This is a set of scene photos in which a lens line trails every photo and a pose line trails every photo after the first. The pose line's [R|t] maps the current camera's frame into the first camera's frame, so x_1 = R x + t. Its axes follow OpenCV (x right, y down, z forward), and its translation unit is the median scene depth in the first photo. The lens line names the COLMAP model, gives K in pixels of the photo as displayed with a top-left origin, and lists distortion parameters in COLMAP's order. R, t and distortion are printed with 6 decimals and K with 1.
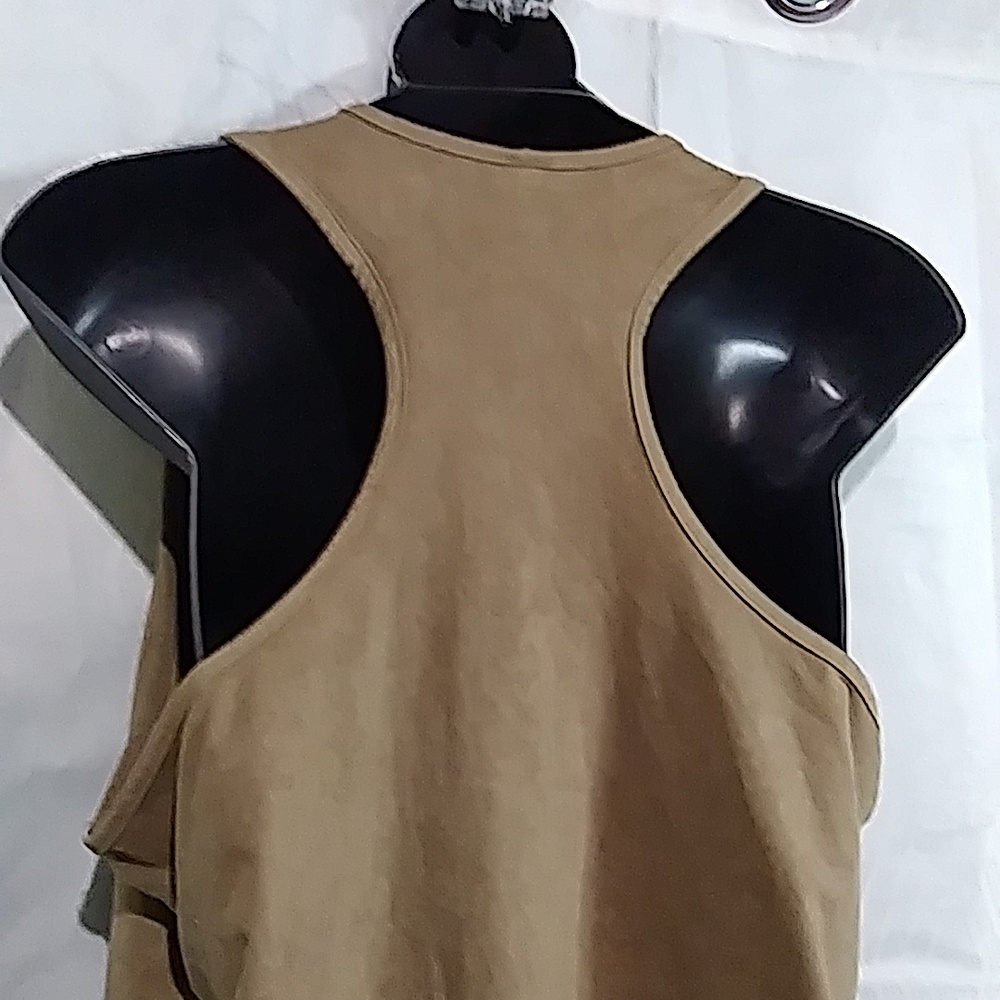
lens RADIAL K [[1303.4, 0, 500.0], [0, 1303.4, 500.0], [0, 0, 1]] dist [0.090702, -0.384887]
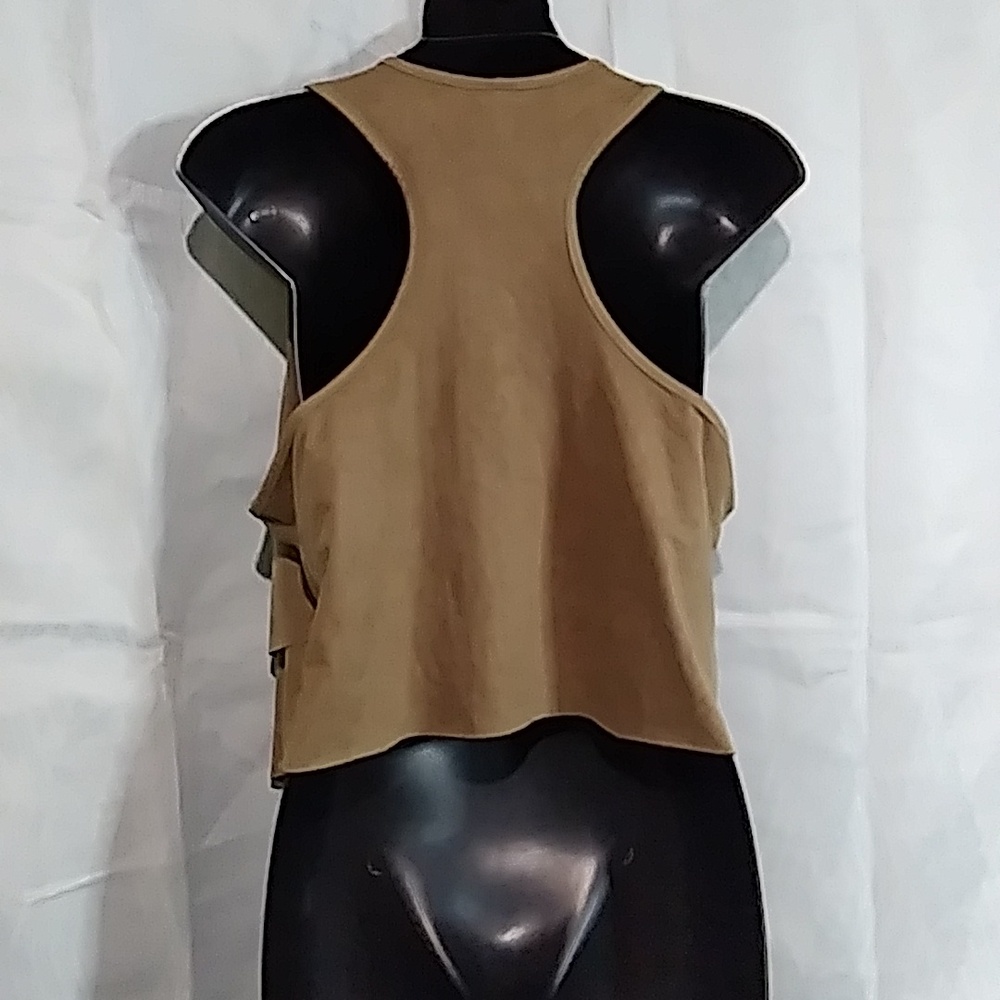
lens RADIAL K [[1303.4, 0, 500.0], [0, 1303.4, 500.0], [0, 0, 1]] dist [0.090702, -0.384887]
pose [[0.982131, -0.005312, -0.188123, 0.322345], [0.029482, 0.991602, 0.125918, 0.035168], [0.185874, -0.129215, 0.974040, -0.601910]]
